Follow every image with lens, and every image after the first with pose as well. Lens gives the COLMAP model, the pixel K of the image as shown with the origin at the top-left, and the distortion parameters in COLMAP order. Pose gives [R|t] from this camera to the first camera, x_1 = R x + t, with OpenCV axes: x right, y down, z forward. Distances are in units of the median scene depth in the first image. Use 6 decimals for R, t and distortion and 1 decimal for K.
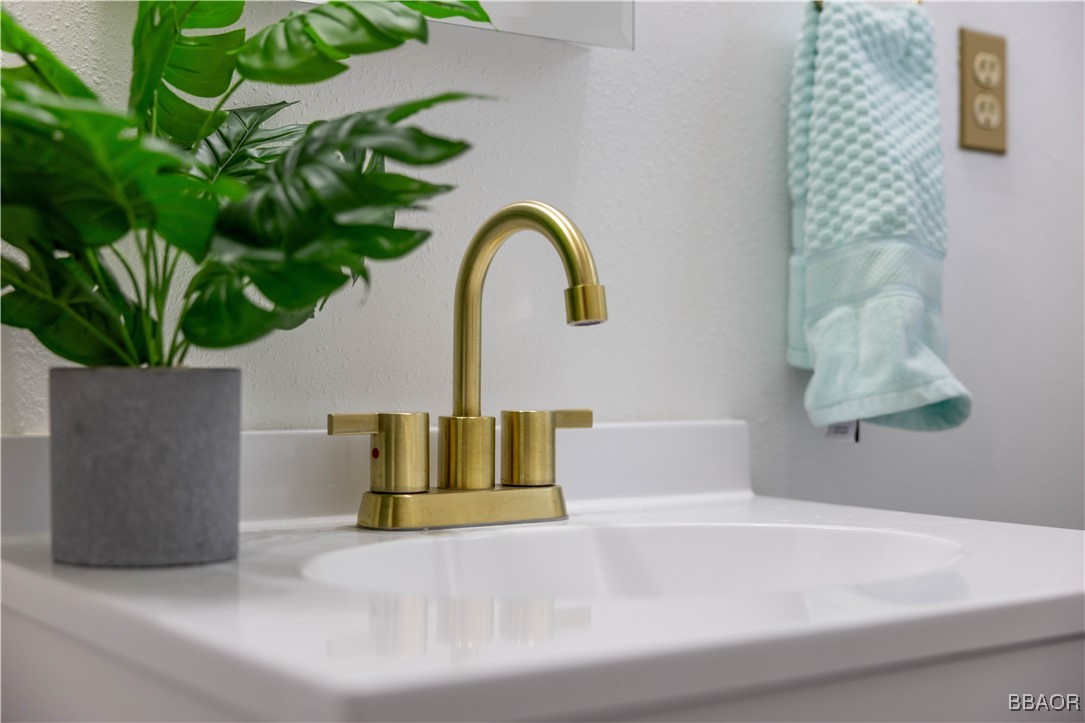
lens RADIAL K [[1513.9, 0, 537.8], [0, 1513.9, 359.8], [0, 0, 1]] dist [0.075430, 0.000000]
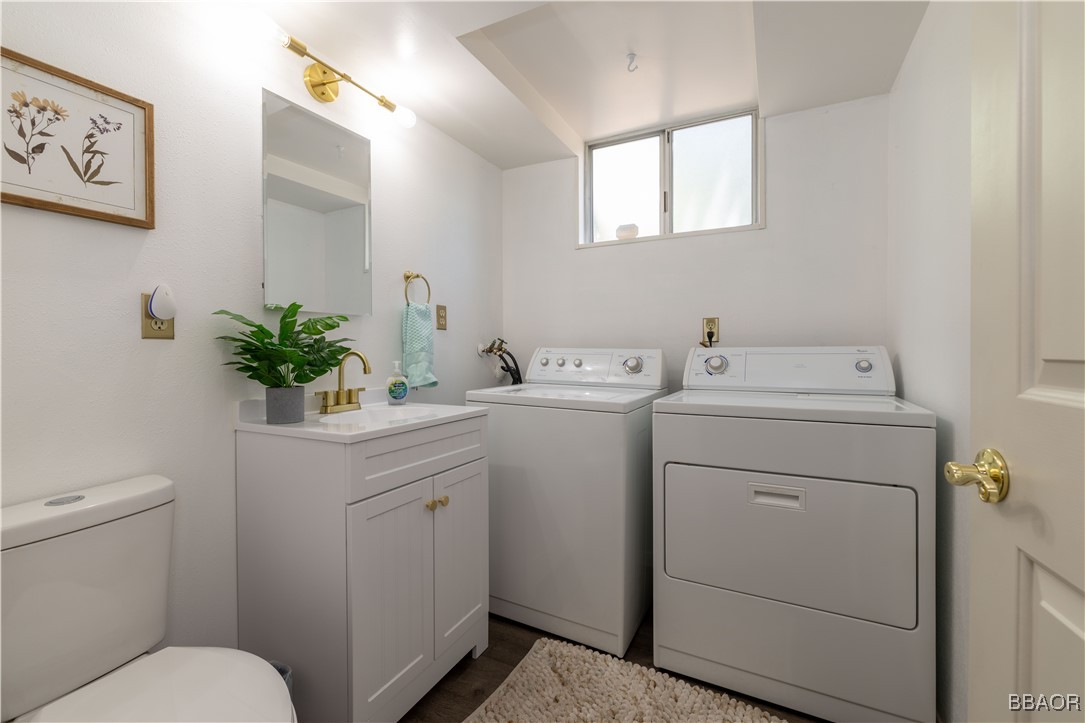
lens RADIAL K [[472.5, 0, 540.4], [0, 472.5, 355.5], [0, 0, 1]] dist [0.003163, -0.000538]
pose [[0.896692, -0.012407, 0.442481, -0.138930], [0.006202, 0.999861, 0.015469, -0.096718], [-0.442611, -0.011127, 0.896645, -0.705806]]
